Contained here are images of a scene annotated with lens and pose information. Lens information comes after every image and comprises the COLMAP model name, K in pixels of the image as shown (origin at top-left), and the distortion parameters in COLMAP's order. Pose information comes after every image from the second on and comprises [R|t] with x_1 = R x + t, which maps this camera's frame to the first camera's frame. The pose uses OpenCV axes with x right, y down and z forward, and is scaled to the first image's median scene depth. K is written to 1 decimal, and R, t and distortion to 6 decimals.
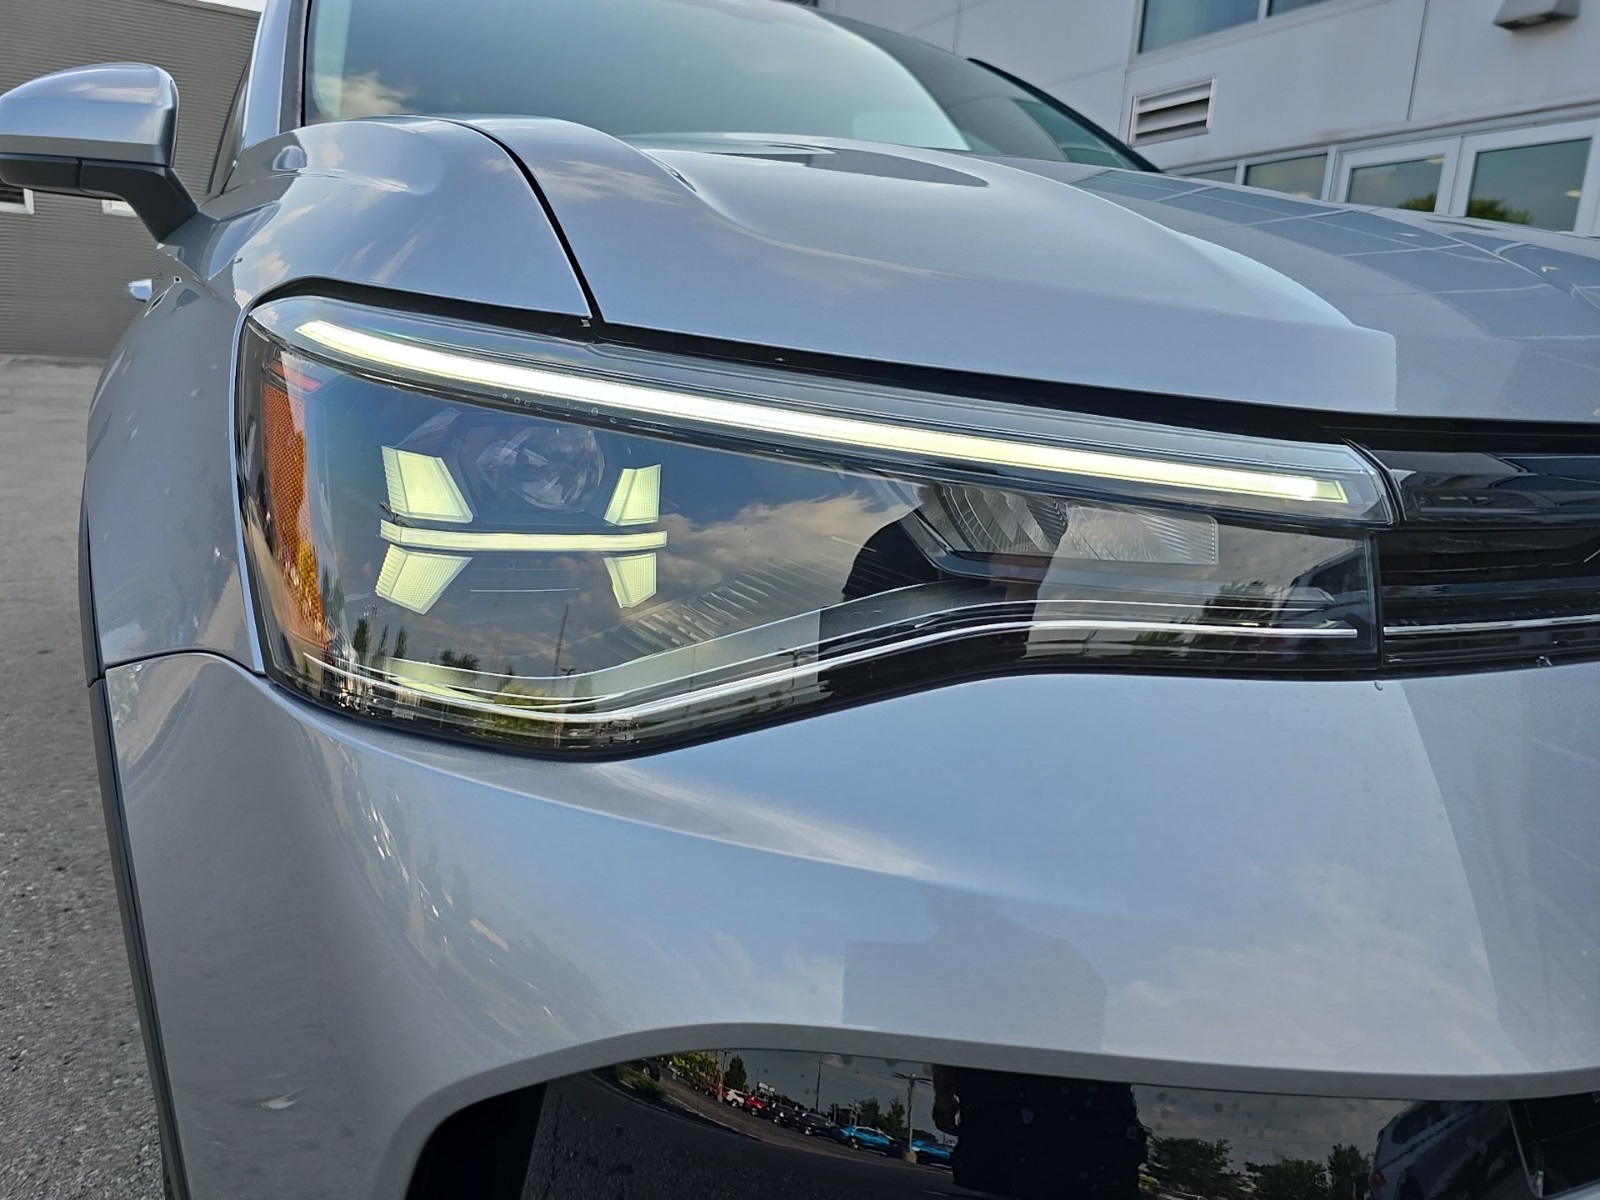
lens RADIAL K [[1096.9, 0, 819.0], [0, 1096.9, 596.7], [0, 0, 1]] dist [0.035351, -0.043452]
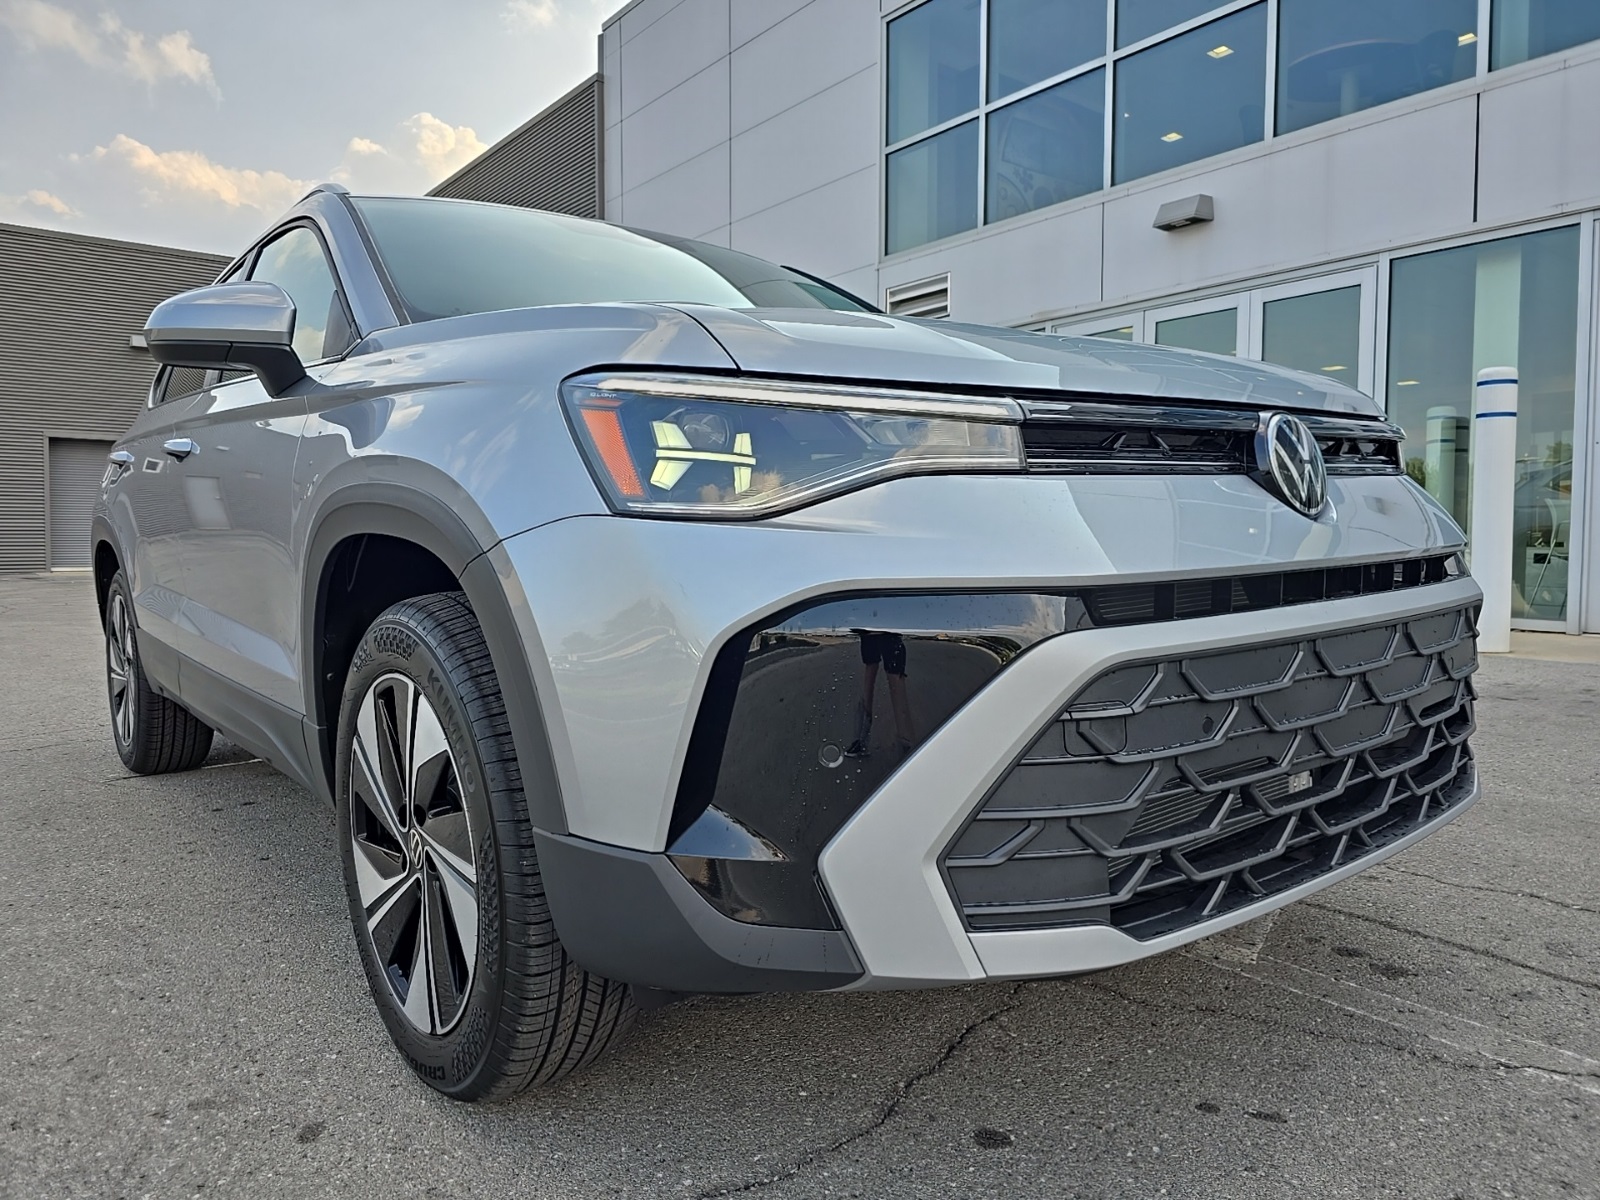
lens RADIAL K [[1082.5, 0, 800.0], [0, 1082.5, 587.8], [0, 0, 1]] dist [0.053033, -0.052403]
pose [[0.983173, -0.071559, 0.168075, -0.471288], [0.097698, 0.983416, -0.152802, 0.606448], [-0.154353, 0.166651, 0.973859, -1.324694]]
